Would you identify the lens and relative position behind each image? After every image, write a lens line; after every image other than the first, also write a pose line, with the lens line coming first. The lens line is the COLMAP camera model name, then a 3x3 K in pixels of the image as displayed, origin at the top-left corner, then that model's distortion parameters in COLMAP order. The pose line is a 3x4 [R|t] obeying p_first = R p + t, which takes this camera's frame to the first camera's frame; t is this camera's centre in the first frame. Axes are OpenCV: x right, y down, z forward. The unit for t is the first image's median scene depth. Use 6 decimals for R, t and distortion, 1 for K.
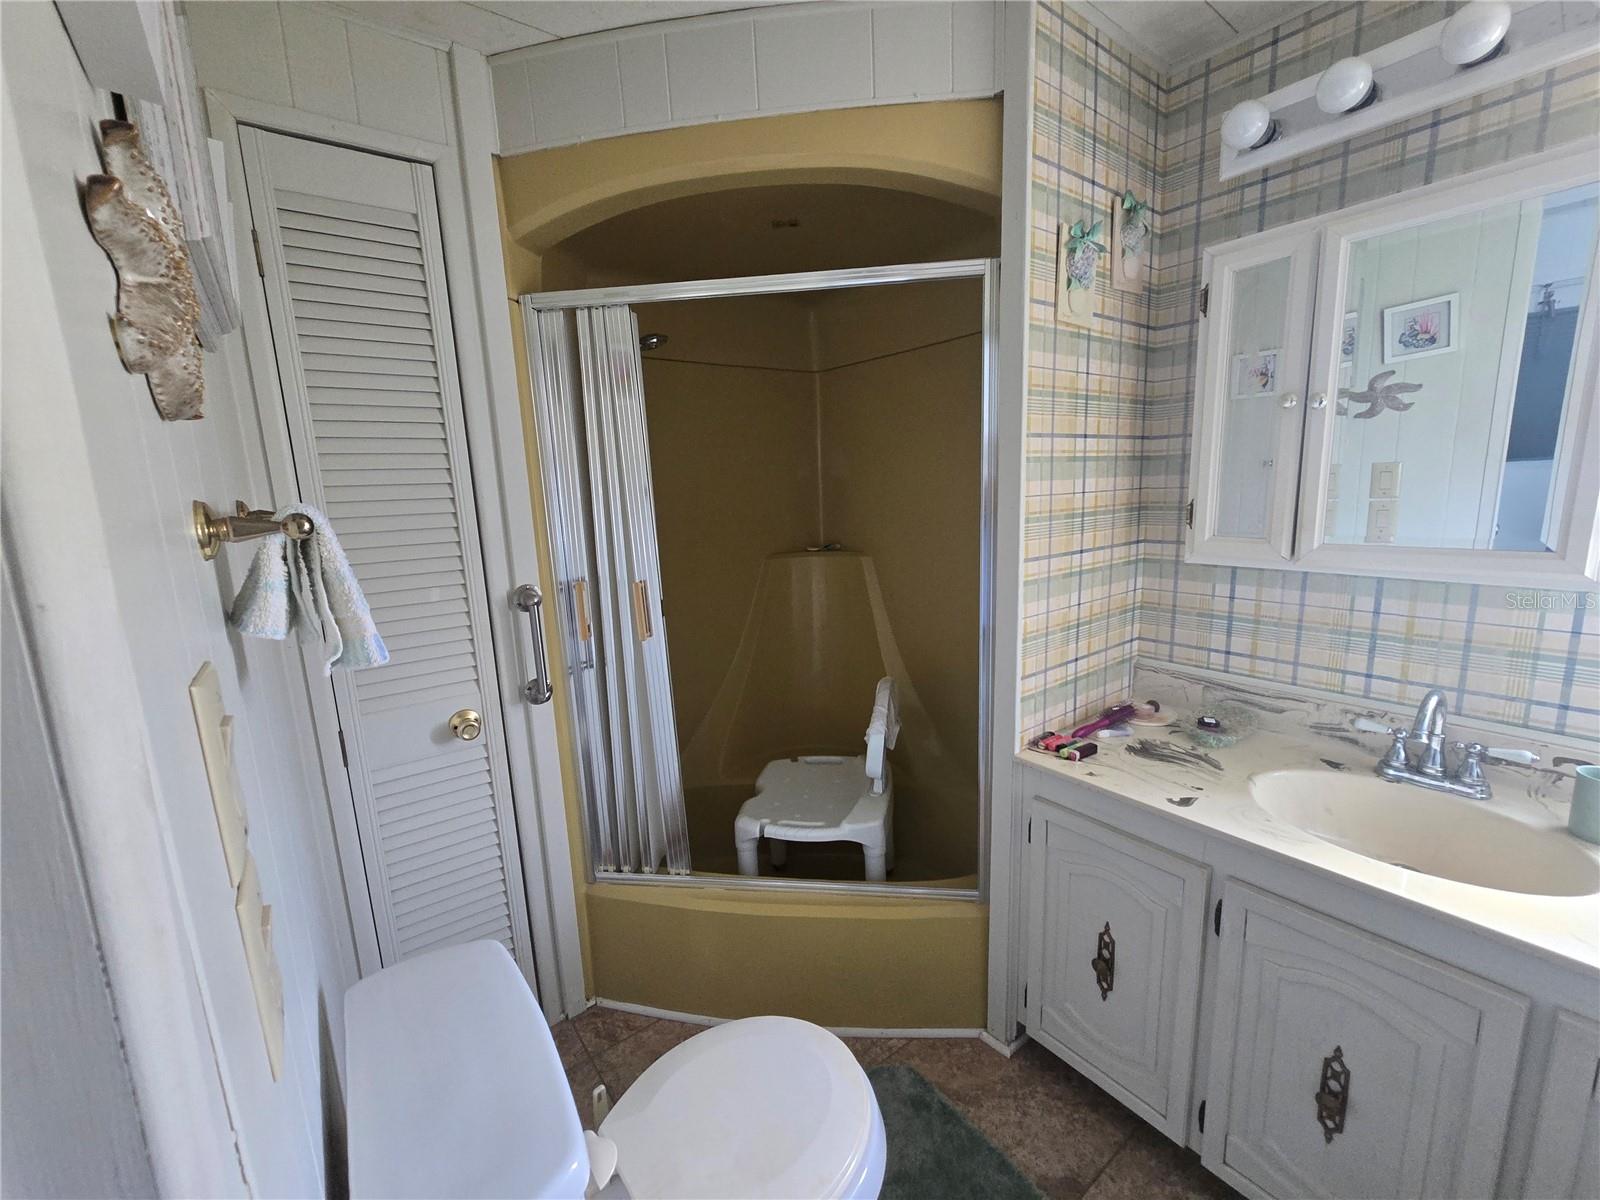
lens RADIAL K [[652.7, 0, 808.1], [0, 652.7, 602.8], [0, 0, 1]] dist [-0.002567, -0.000067]
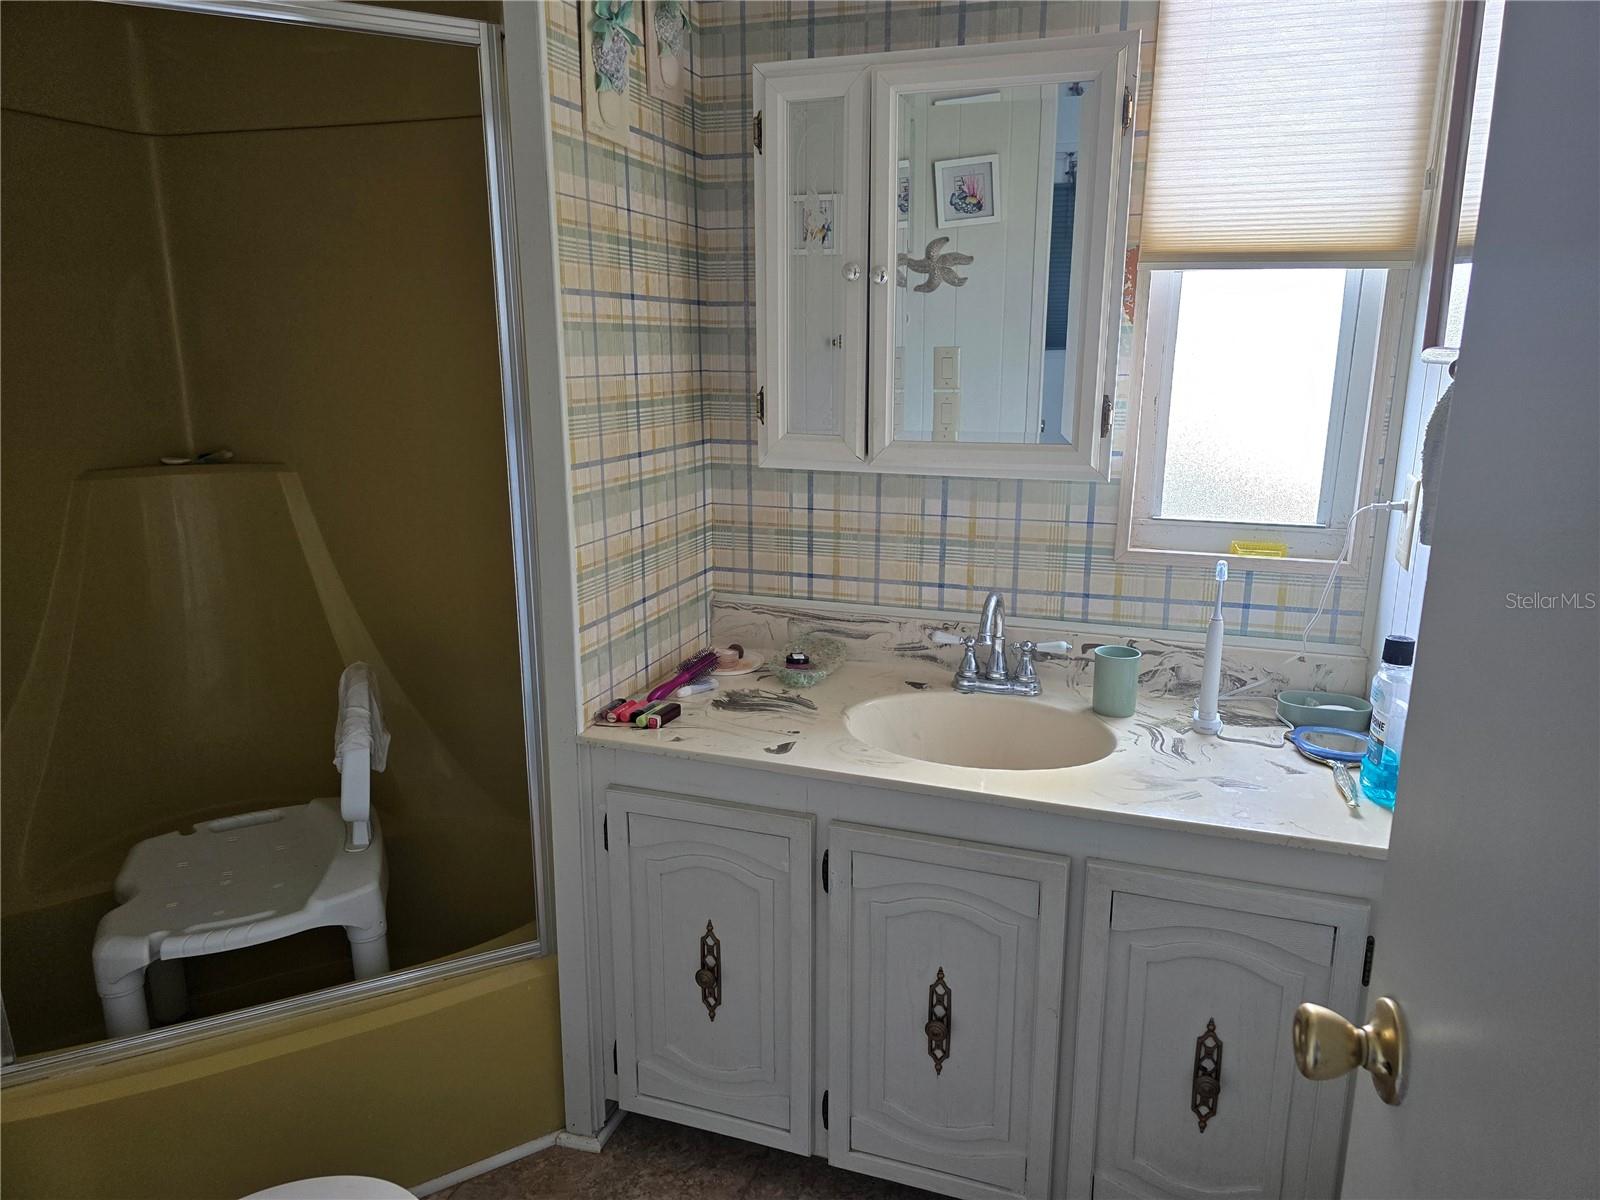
lens RADIAL K [[1062.7, 0, 818.4], [0, 1062.7, 611.5], [0, 0, 1]] dist [0.101902, -0.111929]
pose [[0.826927, -0.097442, 0.553802, -0.111259], [0.066999, 0.994929, 0.075016, 0.023245], [-0.558303, -0.024928, 0.829262, -0.140508]]
